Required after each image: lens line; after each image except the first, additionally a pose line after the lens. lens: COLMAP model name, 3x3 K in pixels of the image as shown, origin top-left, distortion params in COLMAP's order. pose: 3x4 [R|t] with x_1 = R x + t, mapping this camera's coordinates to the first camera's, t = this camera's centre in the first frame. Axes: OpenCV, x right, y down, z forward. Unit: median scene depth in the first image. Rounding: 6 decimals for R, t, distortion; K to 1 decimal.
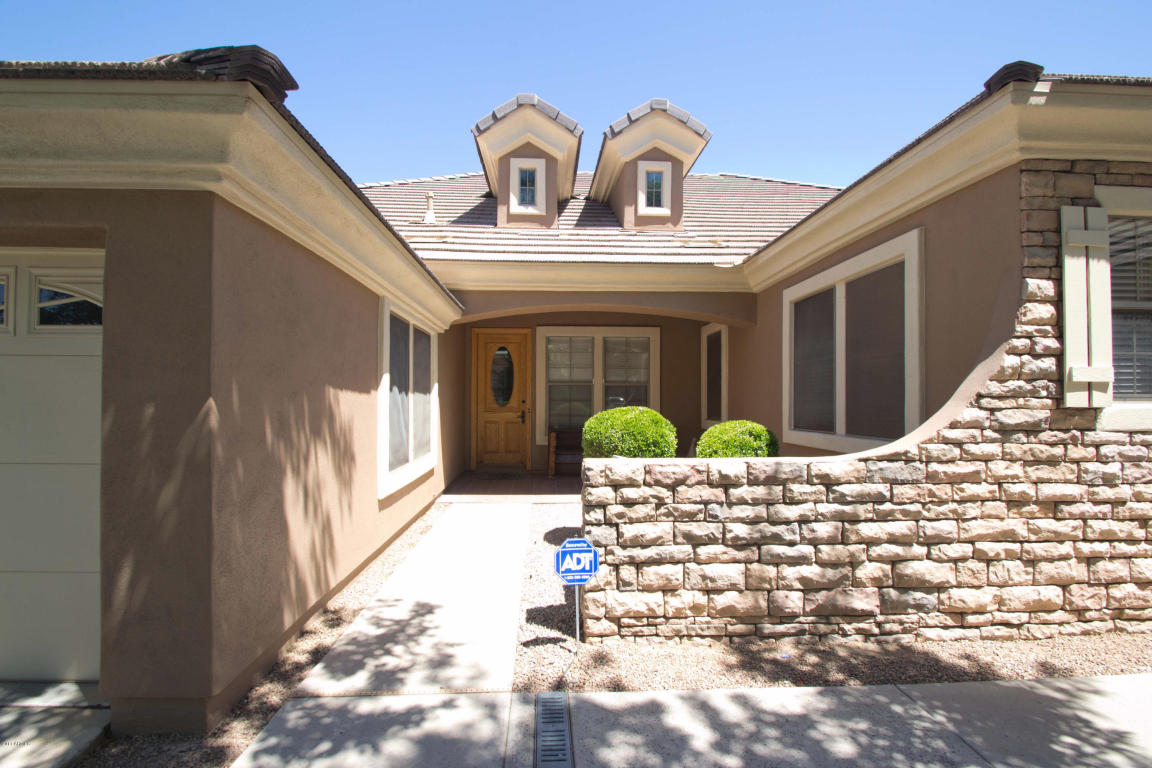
lens RADIAL K [[516.3, 0, 574.9], [0, 516.3, 392.6], [0, 0, 1]] dist [-0.000425, -0.002019]
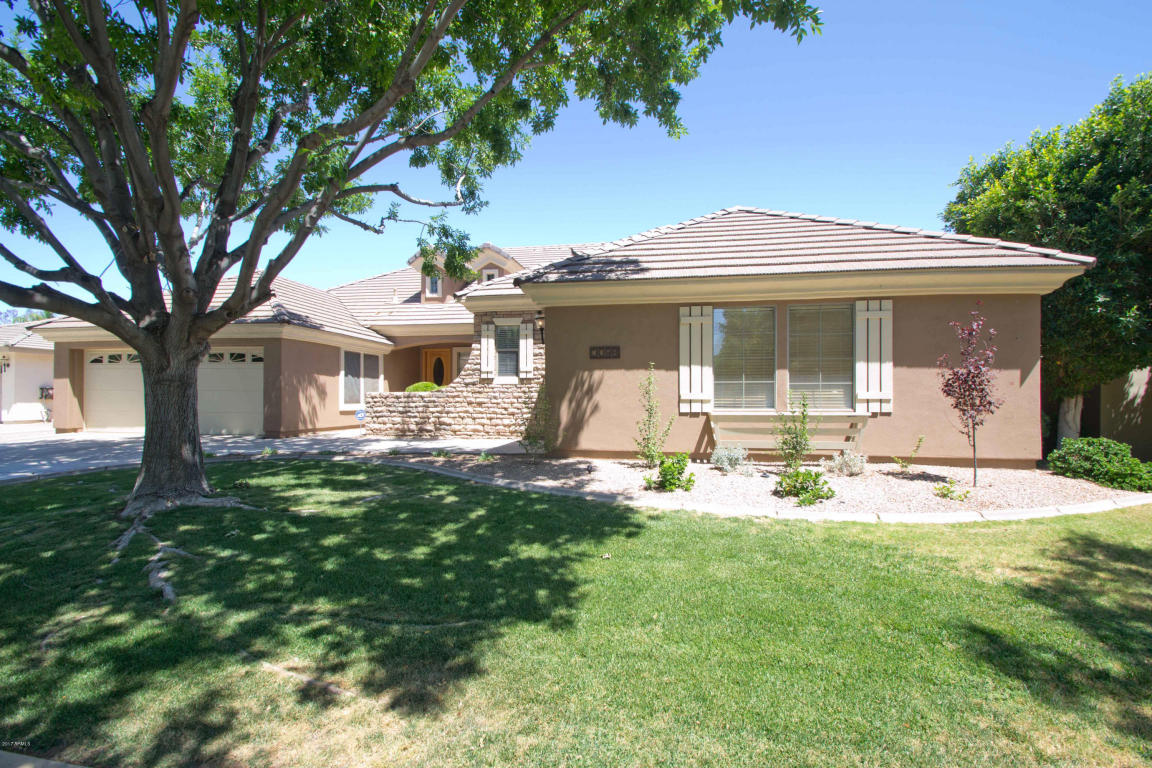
lens RADIAL K [[516.3, 0, 583.2], [0, 516.3, 396.2], [0, 0, 1]] dist [-0.000425, -0.002019]
pose [[0.980289, 0.001085, -0.197568, 2.430252], [0.000902, 0.999950, 0.009968, 0.125482], [0.197569, -0.009949, 0.980238, -2.570817]]
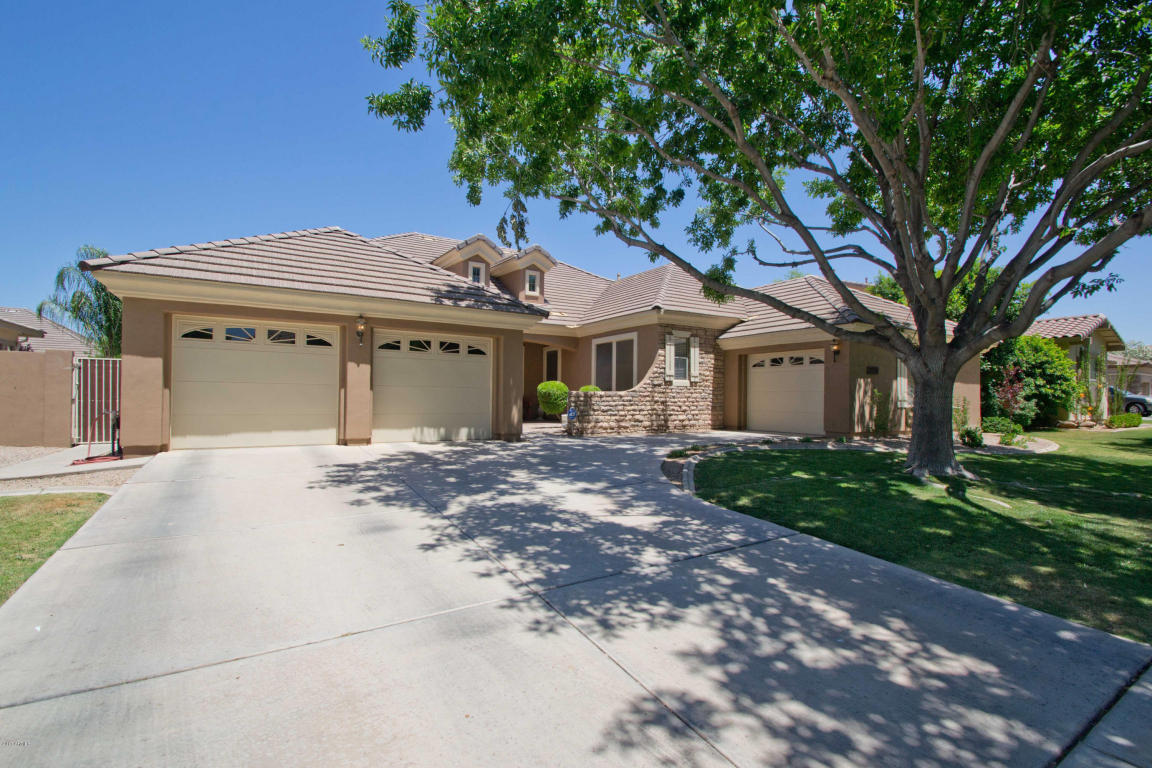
lens RADIAL K [[516.3, 0, 568.9], [0, 516.3, 385.6], [0, 0, 1]] dist [-0.000425, -0.002019]
pose [[0.878281, 0.017970, 0.477807, -1.881428], [-0.016470, 0.999838, -0.007327, 0.119296], [-0.477861, -0.001434, 0.878434, -2.482441]]
